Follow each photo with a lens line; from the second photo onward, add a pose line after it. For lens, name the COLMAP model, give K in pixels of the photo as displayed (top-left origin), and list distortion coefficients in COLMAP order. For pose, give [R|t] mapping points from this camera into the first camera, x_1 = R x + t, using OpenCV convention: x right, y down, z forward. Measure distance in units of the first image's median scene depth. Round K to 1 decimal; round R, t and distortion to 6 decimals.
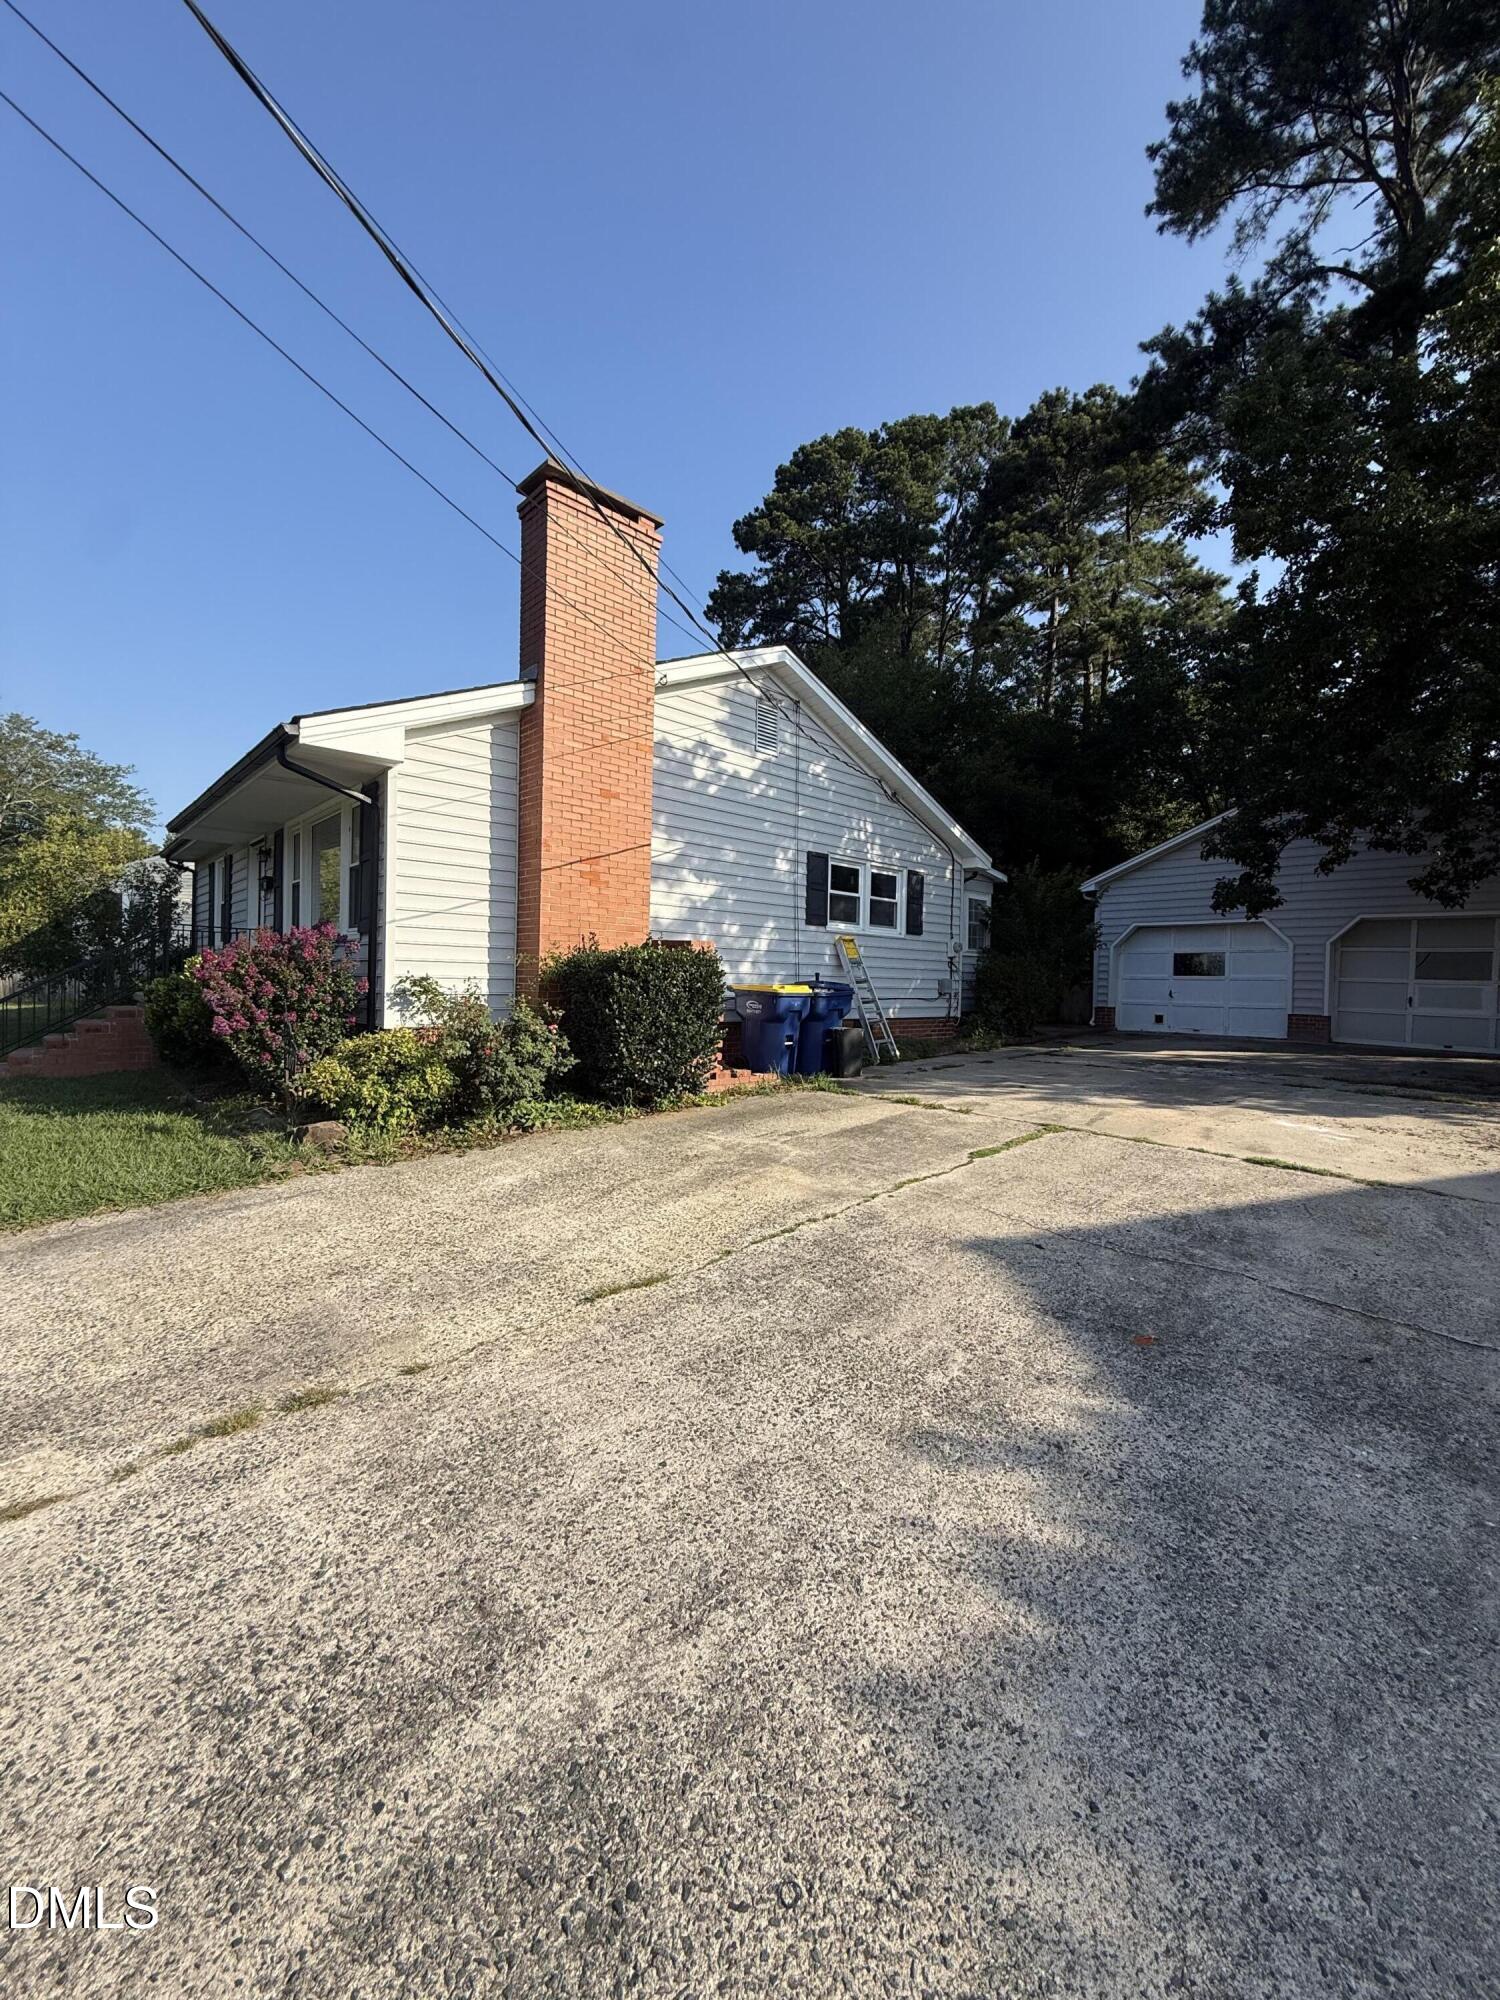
lens RADIAL K [[801.1, 0, 759.3], [0, 801.1, 993.1], [0, 0, 1]] dist [0.007343, 0.000184]
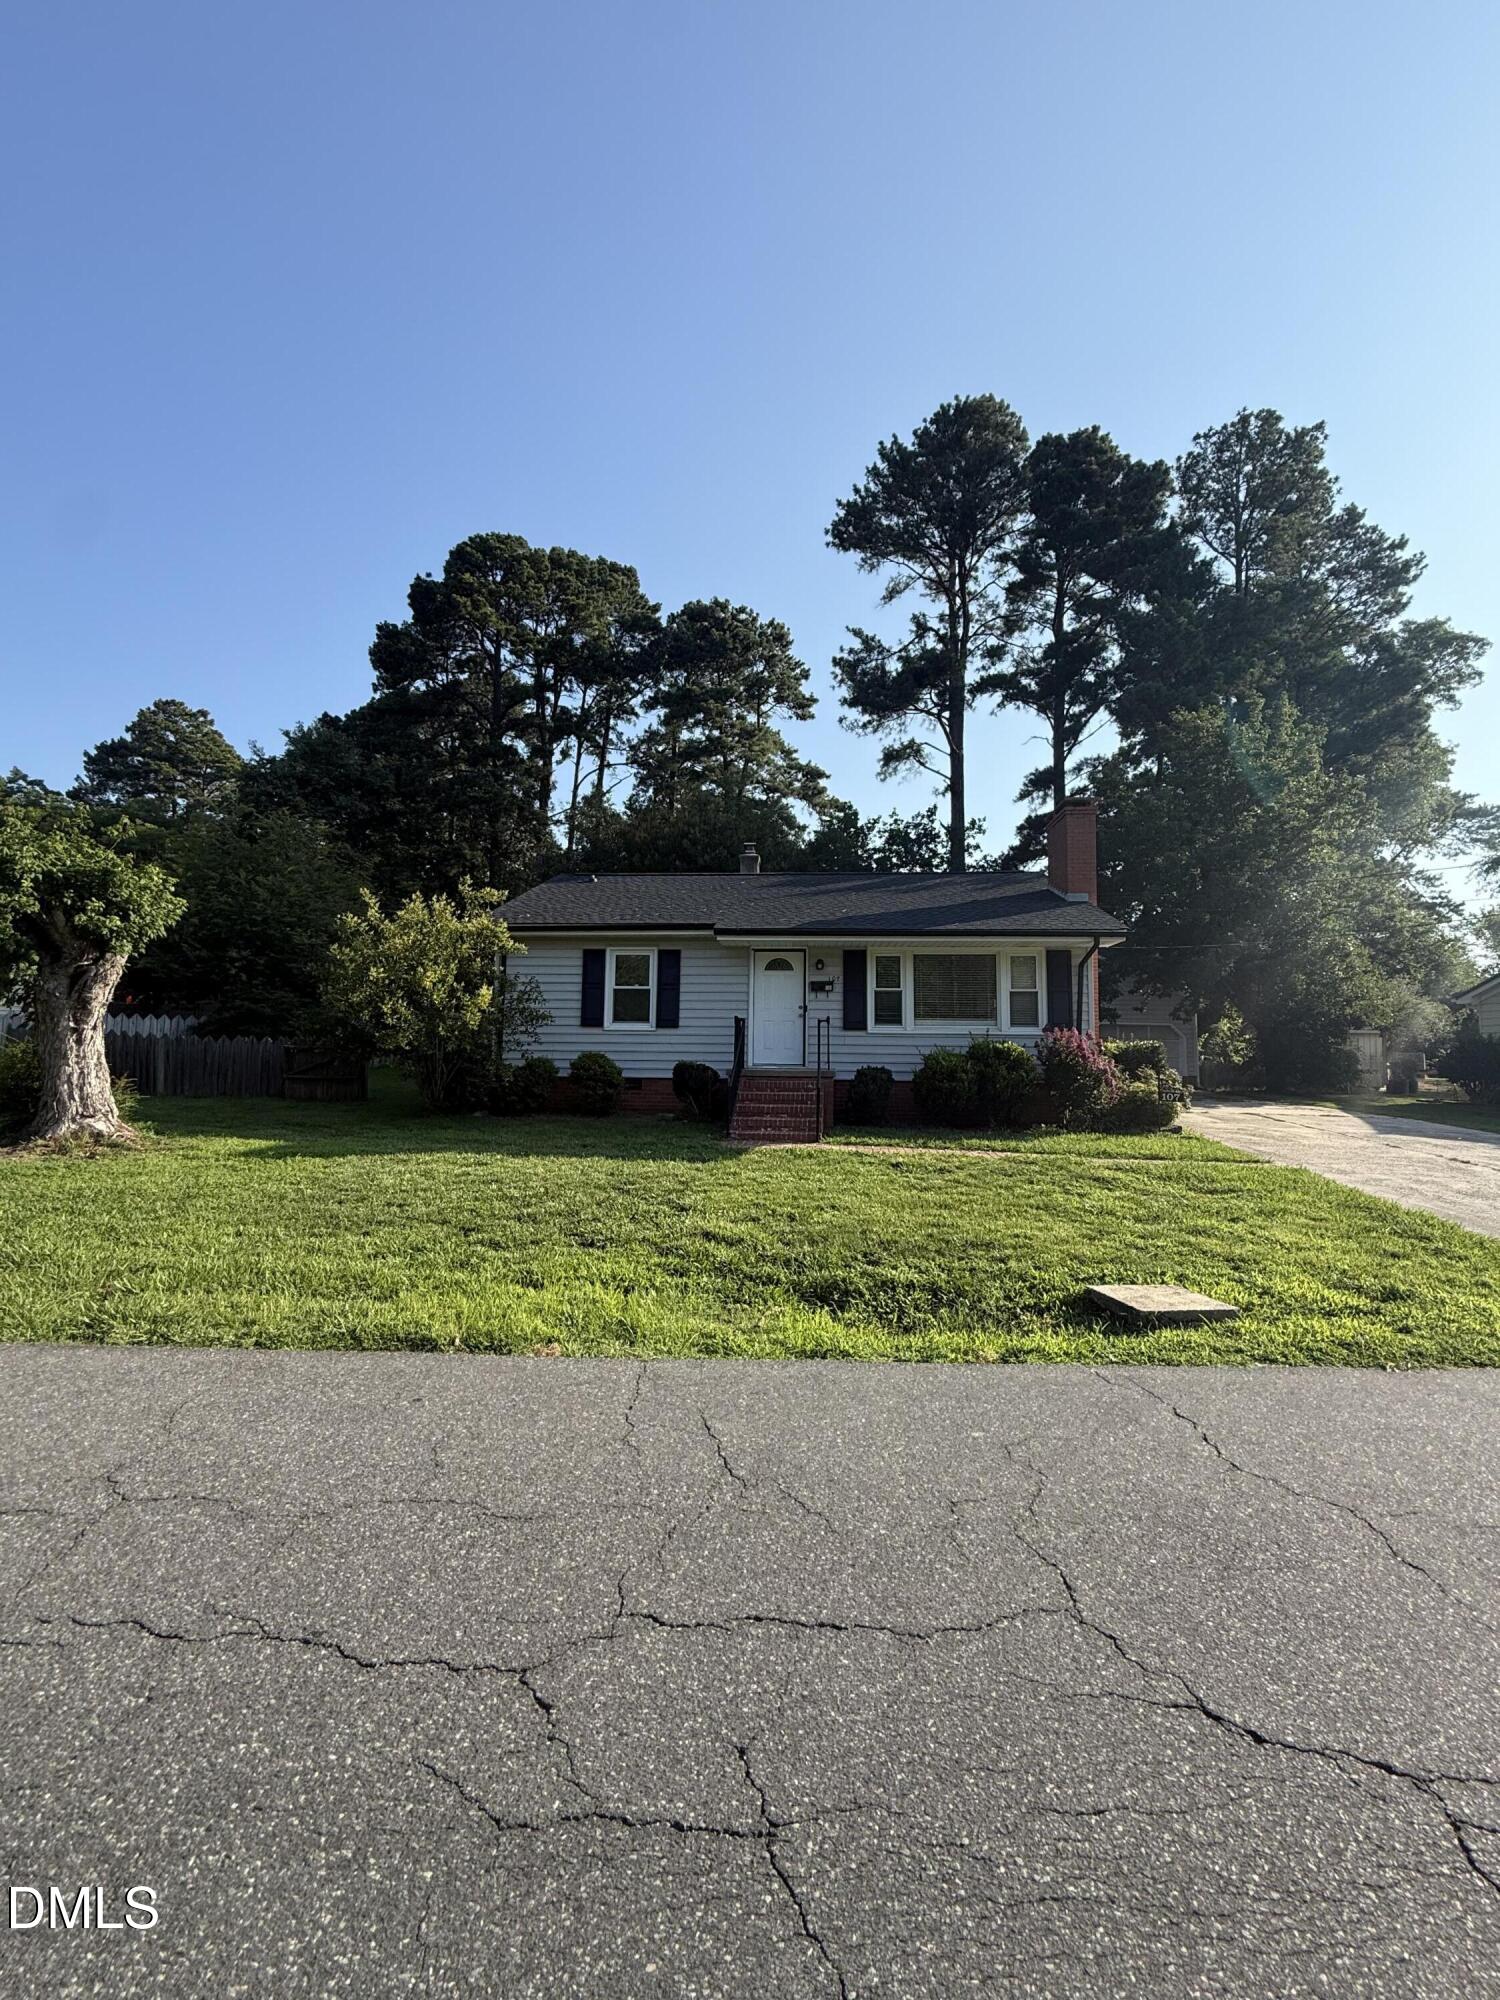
lens RADIAL K [[801.1, 0, 755.6], [0, 801.1, 997.8], [0, 0, 1]] dist [0.007343, 0.000184]
pose [[0.755503, 0.036633, 0.654120, -0.570729], [0.009410, 0.997726, -0.066745, -0.014043], [-0.655078, 0.056581, 0.753440, 0.018262]]
